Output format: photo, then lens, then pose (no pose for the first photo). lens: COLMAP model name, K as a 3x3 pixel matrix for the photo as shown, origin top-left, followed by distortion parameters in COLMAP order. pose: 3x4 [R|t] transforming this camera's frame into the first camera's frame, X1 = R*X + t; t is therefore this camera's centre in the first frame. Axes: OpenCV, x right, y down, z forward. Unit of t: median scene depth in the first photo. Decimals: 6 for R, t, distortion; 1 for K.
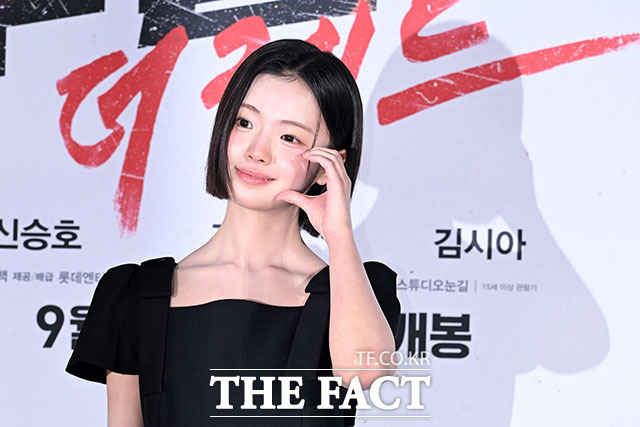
lens RADIAL K [[4207.7, 0, 319.3], [0, 4207.7, 213.3], [0, 0, 1]] dist [-0.325503, 0.000000]
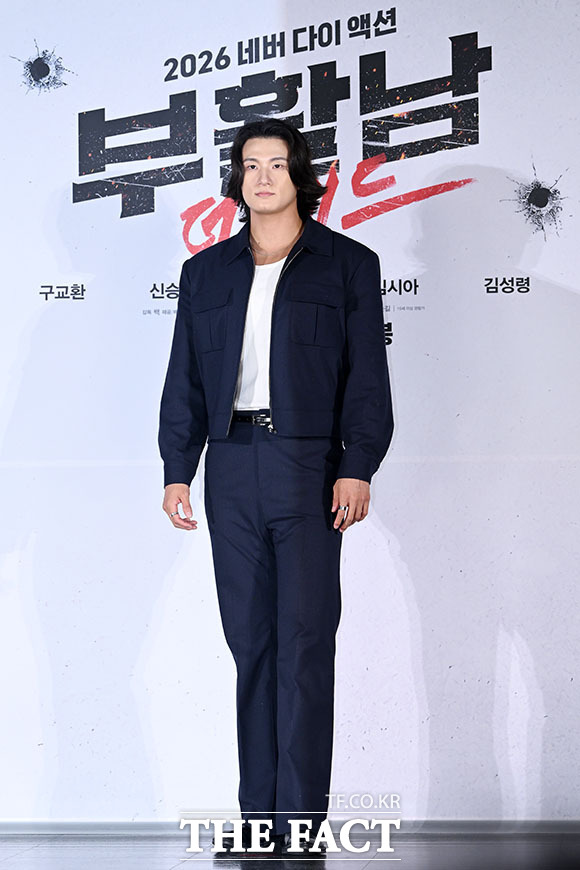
lens RADIAL K [[3316.5, 0, 258.2], [0, 3316.5, 418.5], [0, 0, 1]] dist [-0.093178, 0.000000]
pose [[0.998495, -0.035652, -0.041676, 0.036594], [0.036761, 0.998982, 0.026161, 0.025958], [0.040701, -0.027653, 0.998789, -0.574867]]
